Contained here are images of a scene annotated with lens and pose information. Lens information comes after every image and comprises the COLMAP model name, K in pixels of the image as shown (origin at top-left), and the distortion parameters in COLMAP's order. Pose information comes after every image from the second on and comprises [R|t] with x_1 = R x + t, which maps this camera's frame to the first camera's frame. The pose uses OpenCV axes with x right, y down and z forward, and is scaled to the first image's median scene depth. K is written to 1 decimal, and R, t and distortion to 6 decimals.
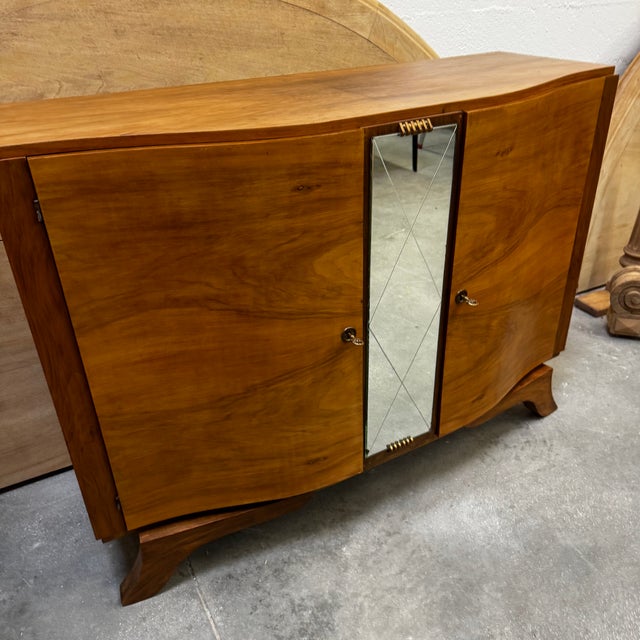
lens RADIAL K [[595.8, 0, 325.3], [0, 595.8, 325.2], [0, 0, 1]] dist [0.159543, -0.313805]
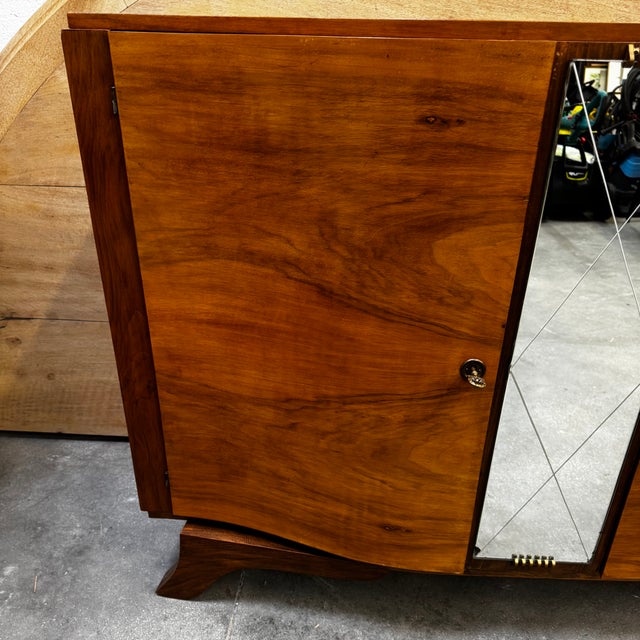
lens RADIAL K [[592.6, 0, 322.0], [0, 592.6, 372.5], [0, 0, 1]] dist [0.147187, -0.289687]
pose [[0.847180, 0.288092, -0.446418, 0.181601], [-0.297584, 0.953359, 0.050509, 0.032150], [0.440147, 0.090056, 0.893398, 0.285578]]
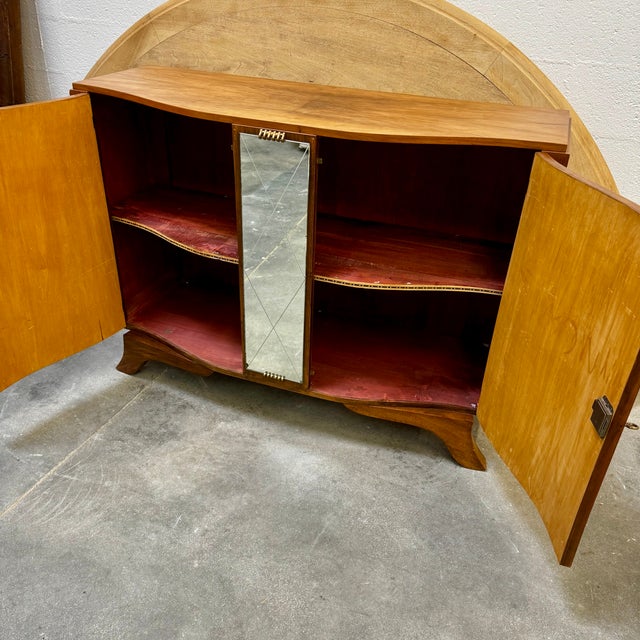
lens RADIAL K [[595.8, 0, 325.3], [0, 595.8, 325.2], [0, 0, 1]] dist [0.159543, -0.313805]
pose [[0.645838, 0.444067, -0.621046, 1.044441], [-0.431342, 0.883412, 0.183105, -0.203612], [0.629950, 0.149627, 0.762086, 0.072090]]
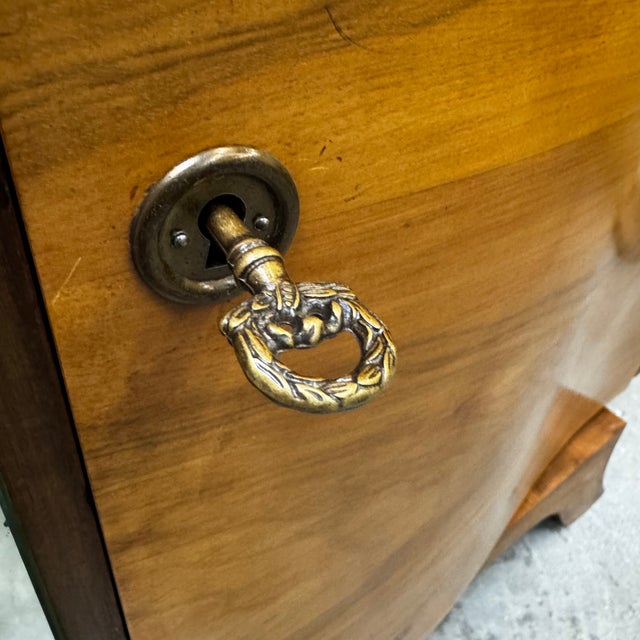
lens RADIAL K [[608.2, 0, 320.5], [0, 608.2, 273.6], [0, 0, 1]] dist [0.002336, 0.006860]
pose [[0.994863, 0.083434, 0.057325, 0.237521], [-0.089870, 0.988597, 0.120825, -0.054065], [-0.046591, -0.125356, 0.991017, 0.915354]]
